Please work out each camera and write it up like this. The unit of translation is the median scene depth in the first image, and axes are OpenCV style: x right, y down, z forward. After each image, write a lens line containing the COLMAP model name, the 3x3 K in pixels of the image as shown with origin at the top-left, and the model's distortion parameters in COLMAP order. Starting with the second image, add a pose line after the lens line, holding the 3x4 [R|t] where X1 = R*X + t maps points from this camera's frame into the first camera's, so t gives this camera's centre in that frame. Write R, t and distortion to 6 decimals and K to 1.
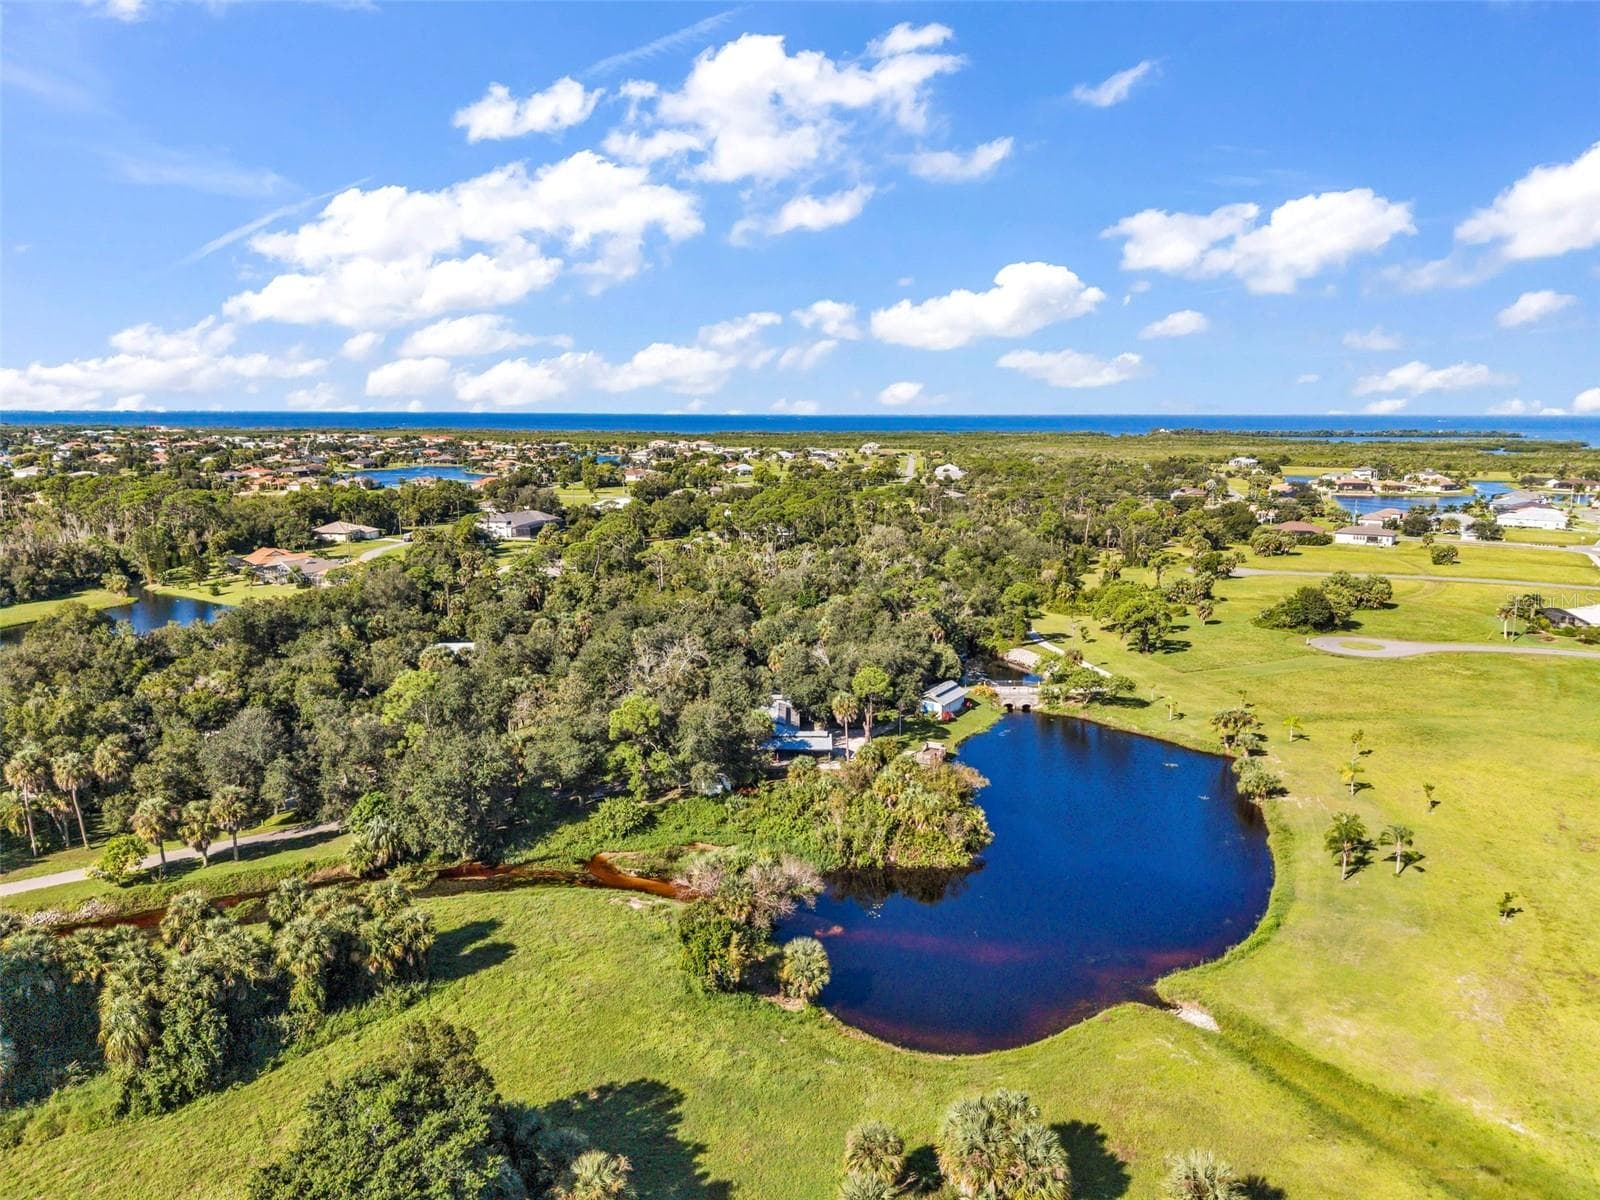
lens RADIAL K [[1070.2, 0, 799.6], [0, 1070.2, 591.1], [0, 0, 1]] dist [0.025178, -0.024894]
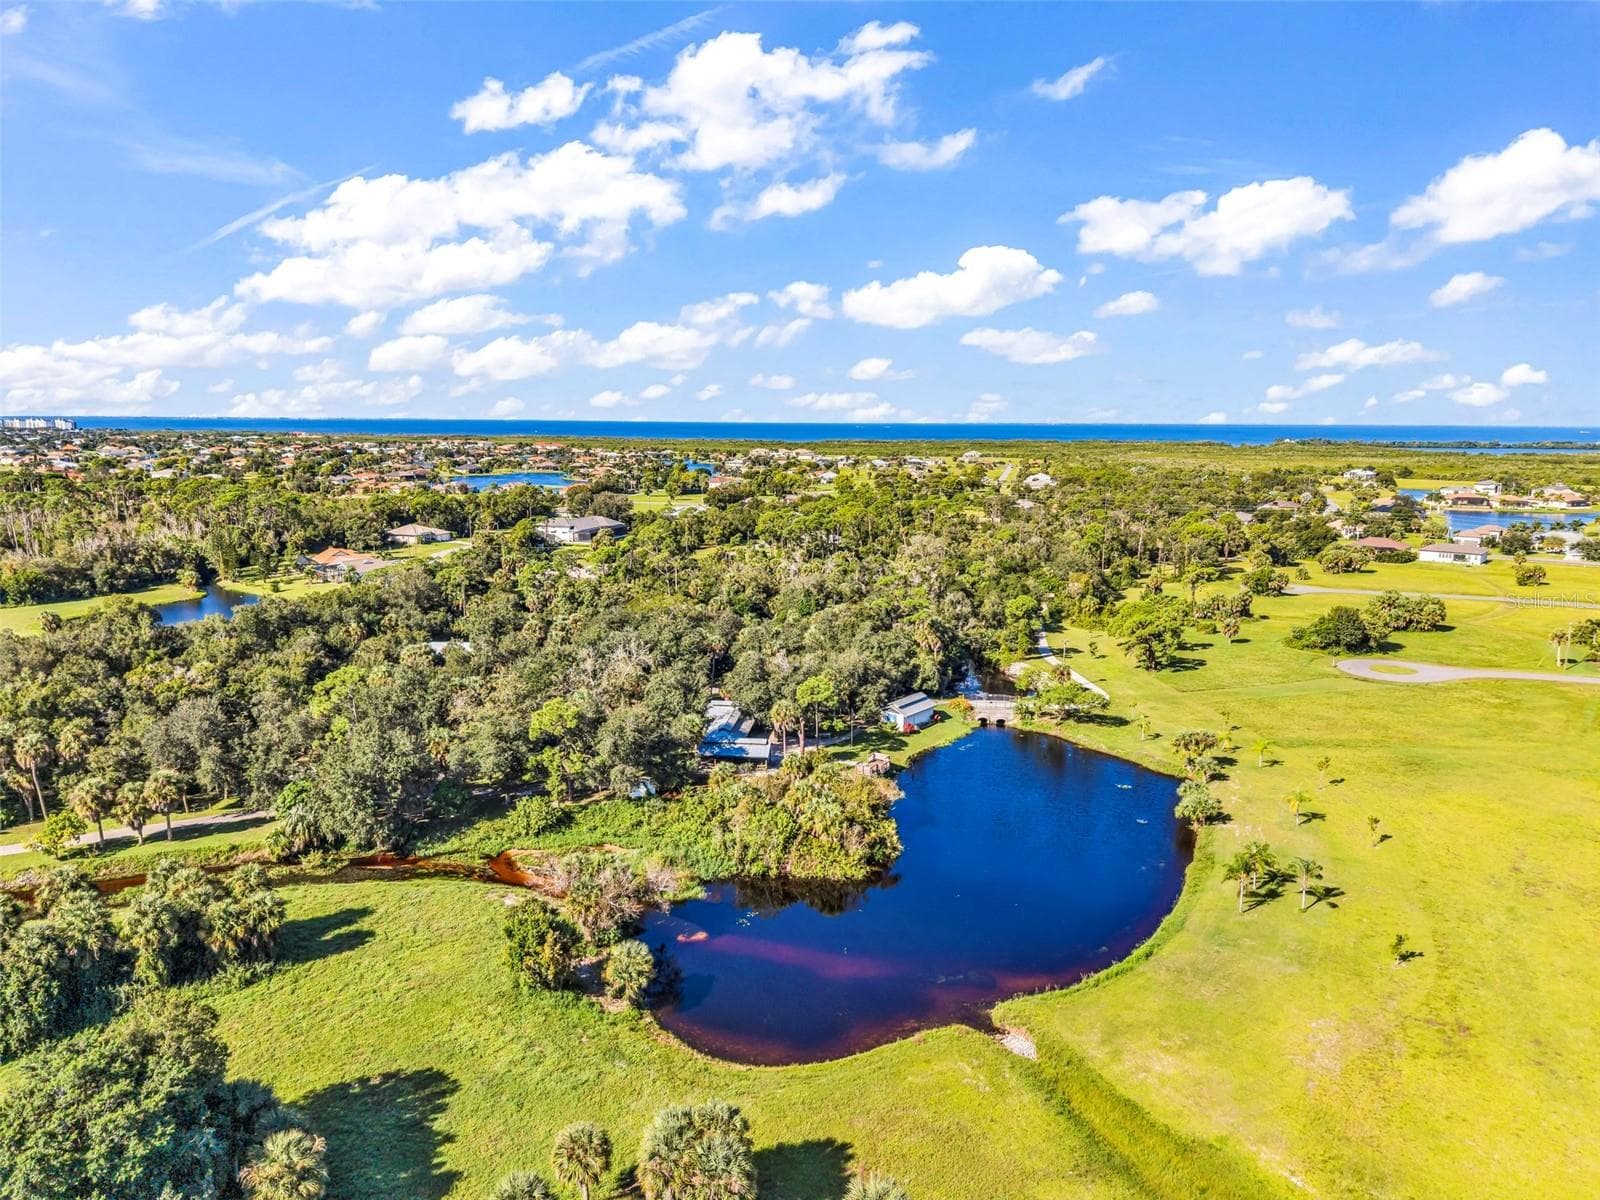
lens RADIAL K [[1070.2, 0, 799.6], [0, 1070.2, 591.1], [0, 0, 1]] dist [0.025178, -0.024894]
pose [[0.993994, 0.019984, -0.107595, 0.162632], [-0.020802, 0.999763, -0.006482, -0.001566], [0.107440, 0.008681, 0.994174, 0.005772]]
